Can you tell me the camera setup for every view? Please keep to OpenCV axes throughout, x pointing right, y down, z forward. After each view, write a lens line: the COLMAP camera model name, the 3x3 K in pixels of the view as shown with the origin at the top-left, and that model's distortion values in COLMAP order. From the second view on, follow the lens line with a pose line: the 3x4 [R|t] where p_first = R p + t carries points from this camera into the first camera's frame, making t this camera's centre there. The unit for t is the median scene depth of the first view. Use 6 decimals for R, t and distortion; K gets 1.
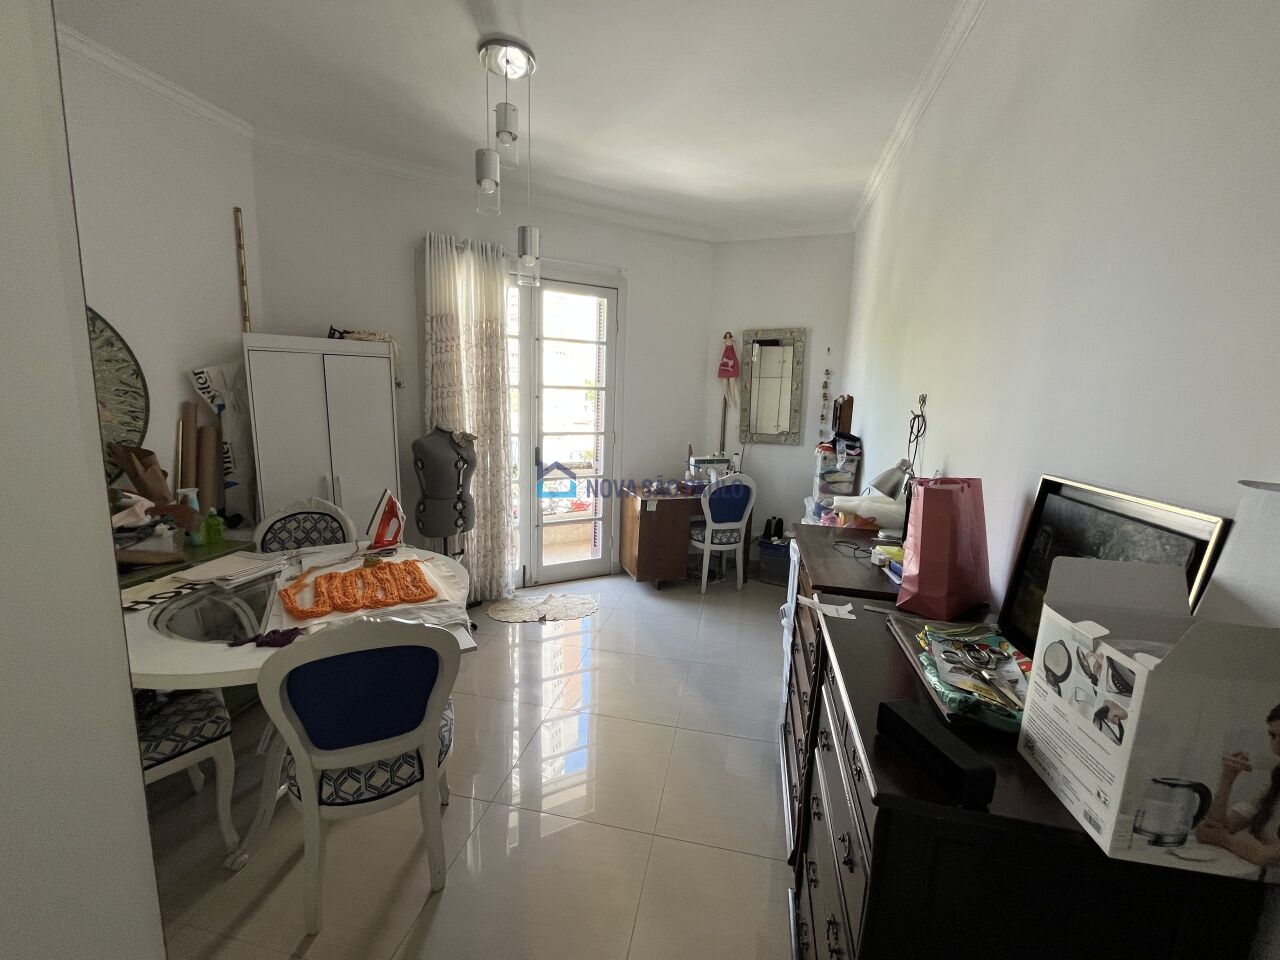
lens RADIAL K [[517.8, 0, 640.1], [0, 517.8, 476.7], [0, 0, 1]] dist [-0.003296, 0.000461]
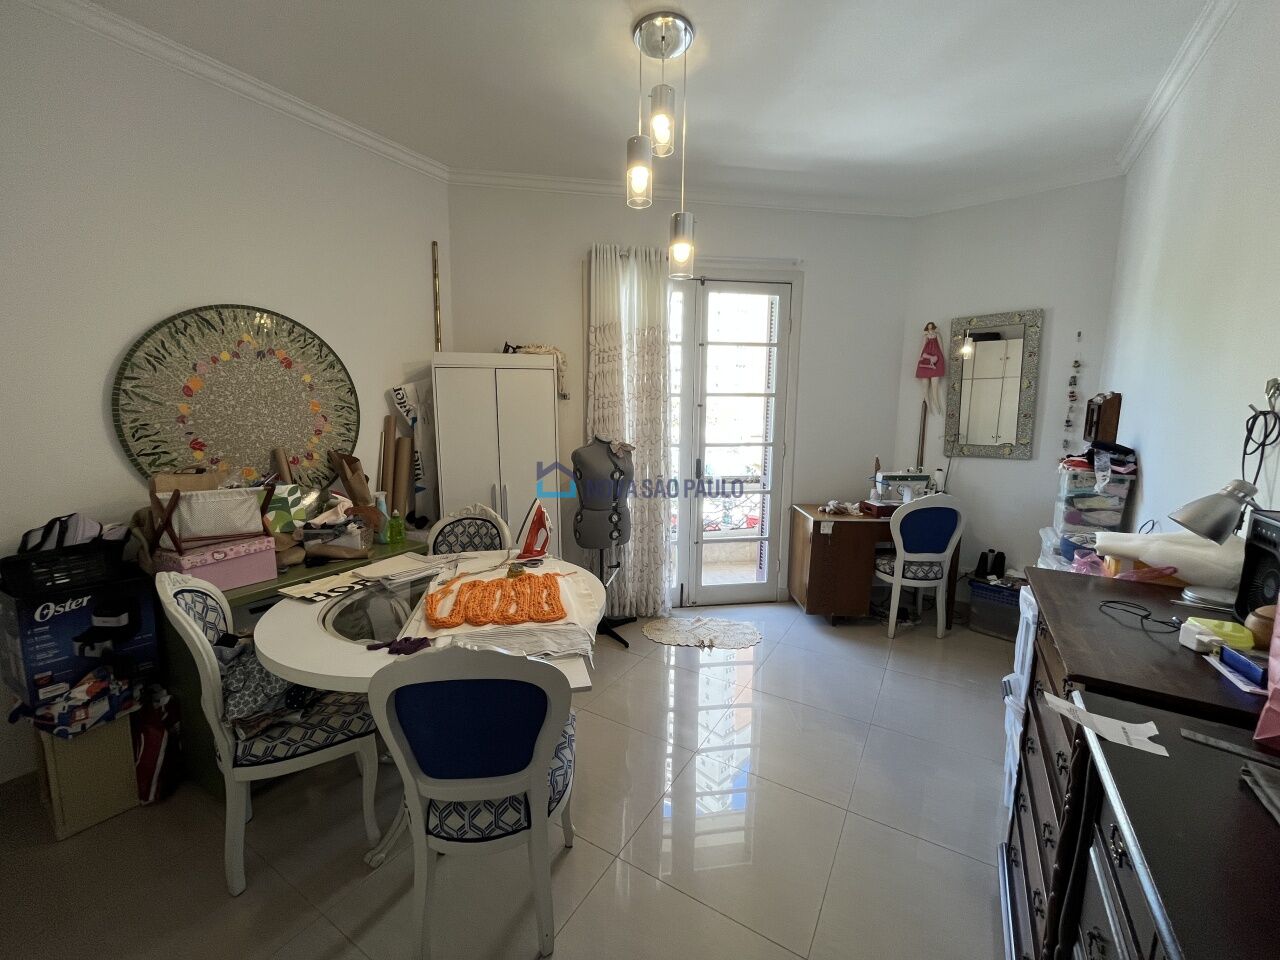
lens RADIAL K [[517.8, 0, 637.8], [0, 517.8, 477.9], [0, 0, 1]] dist [-0.003296, 0.000461]
pose [[0.941272, 0.021237, -0.336980, 0.021930], [-0.029186, 0.999402, -0.018542, -0.002519], [0.336385, 0.027288, 0.941329, 0.114620]]
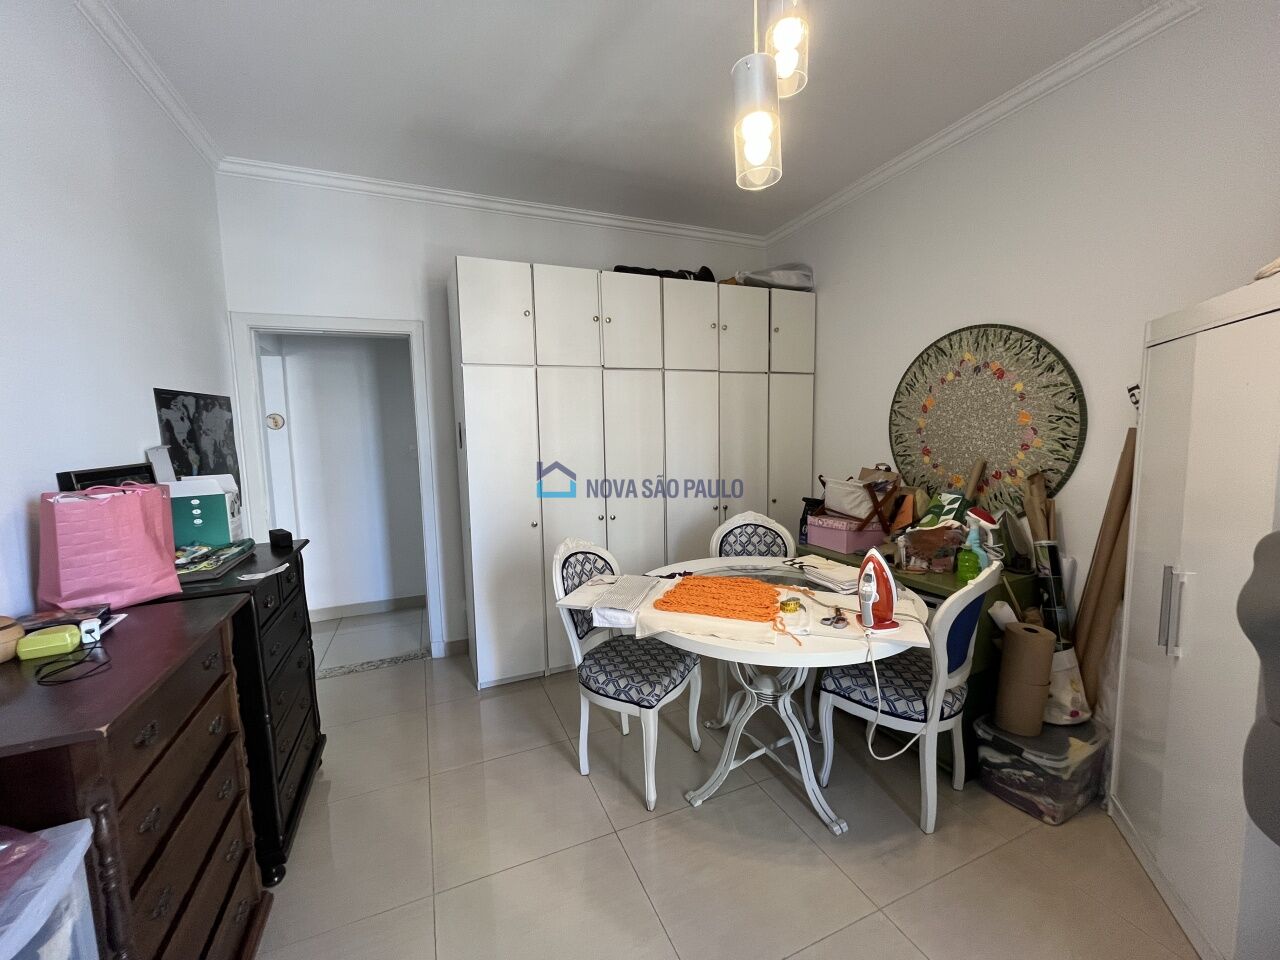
lens RADIAL K [[517.8, 0, 635.2], [0, 517.8, 482.4], [0, 0, 1]] dist [-0.003296, 0.000461]
pose [[-0.830060, 0.046730, -0.555712, 0.141147], [-0.087245, 0.973332, 0.212164, -0.157923], [0.550807, 0.224592, -0.803847, 1.177703]]
